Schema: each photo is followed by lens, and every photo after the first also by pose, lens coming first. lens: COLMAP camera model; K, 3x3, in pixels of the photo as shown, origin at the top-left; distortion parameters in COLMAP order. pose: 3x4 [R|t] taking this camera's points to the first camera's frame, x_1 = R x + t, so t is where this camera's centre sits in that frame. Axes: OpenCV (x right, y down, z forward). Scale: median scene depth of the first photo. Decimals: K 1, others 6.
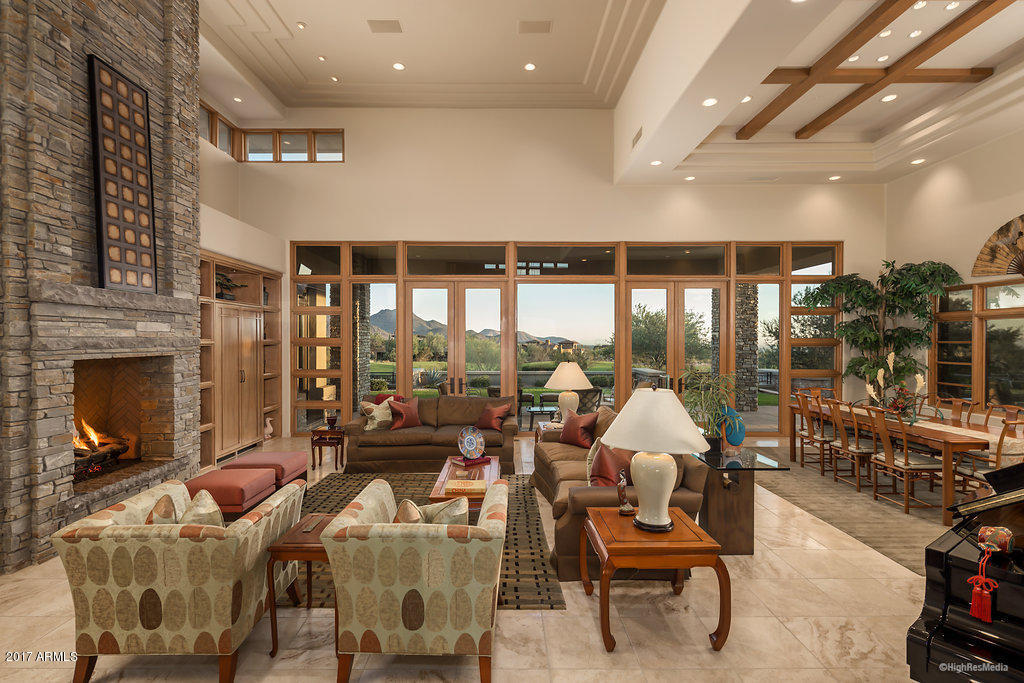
lens RADIAL K [[493.2, 0, 512.9], [0, 493.2, 340.6], [0, 0, 1]] dist [0.004489, -0.000513]
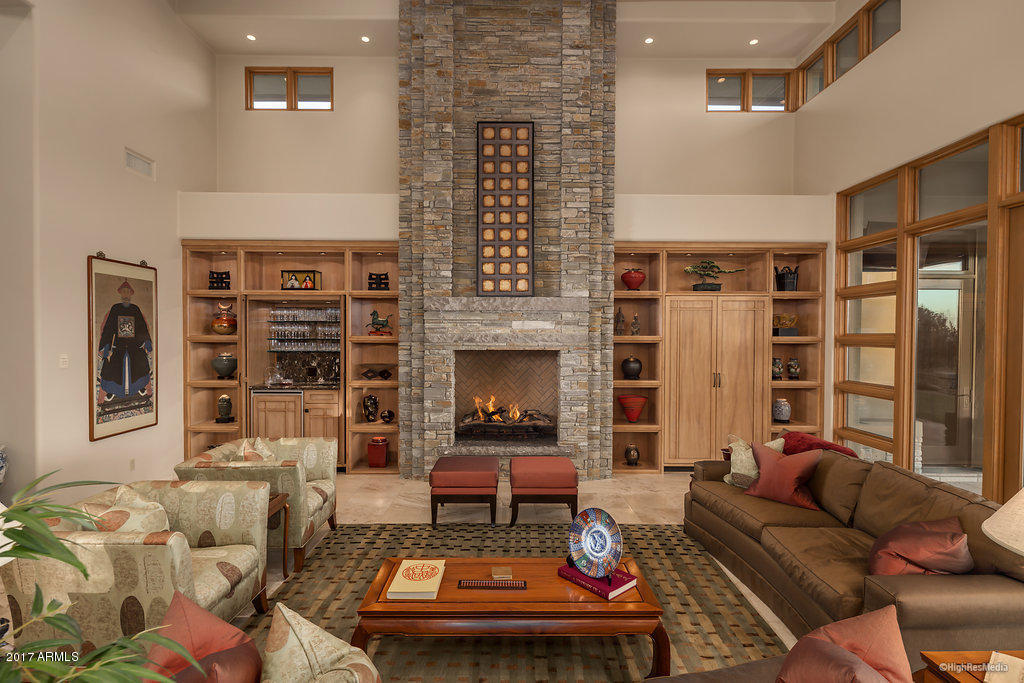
lens RADIAL K [[493.2, 0, 504.8], [0, 493.2, 343.5], [0, 0, 1]] dist [0.004489, -0.000513]
pose [[-0.007994, 0.016155, -0.999838, 0.454944], [-0.004977, 0.999856, 0.016195, -0.002416], [0.999956, 0.005105, -0.007913, 1.009300]]
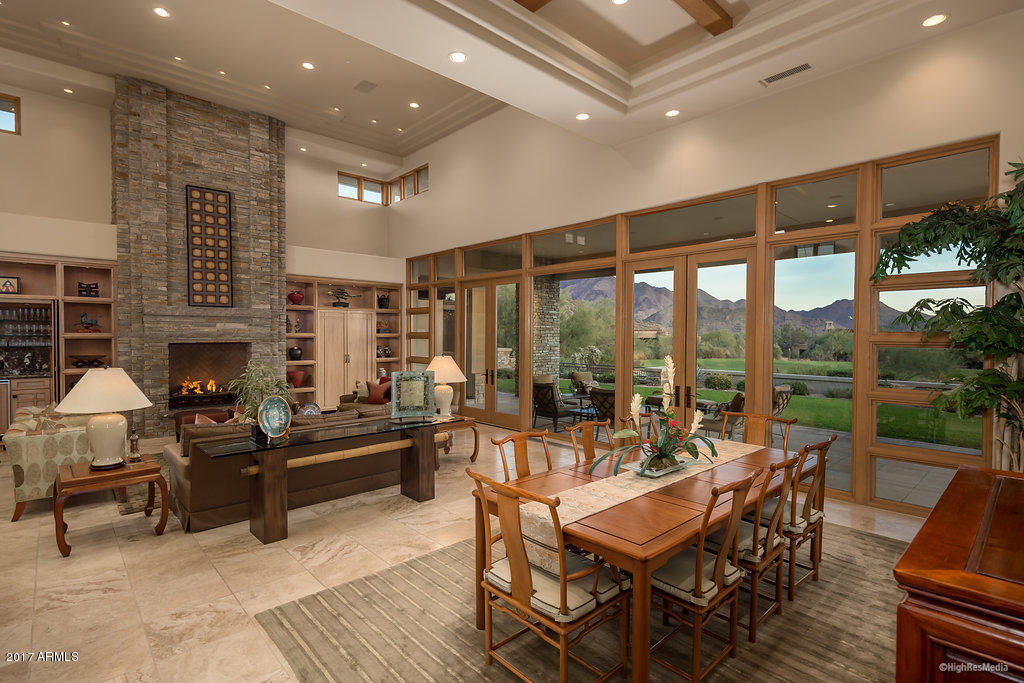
lens RADIAL K [[493.2, 0, 508.0], [0, 493.2, 342.1], [0, 0, 1]] dist [0.004489, -0.000513]
pose [[0.668932, 0.010370, -0.743252, 1.322604], [-0.001918, 0.999923, 0.012226, 0.007703], [0.743322, -0.006753, 0.668900, 0.593644]]
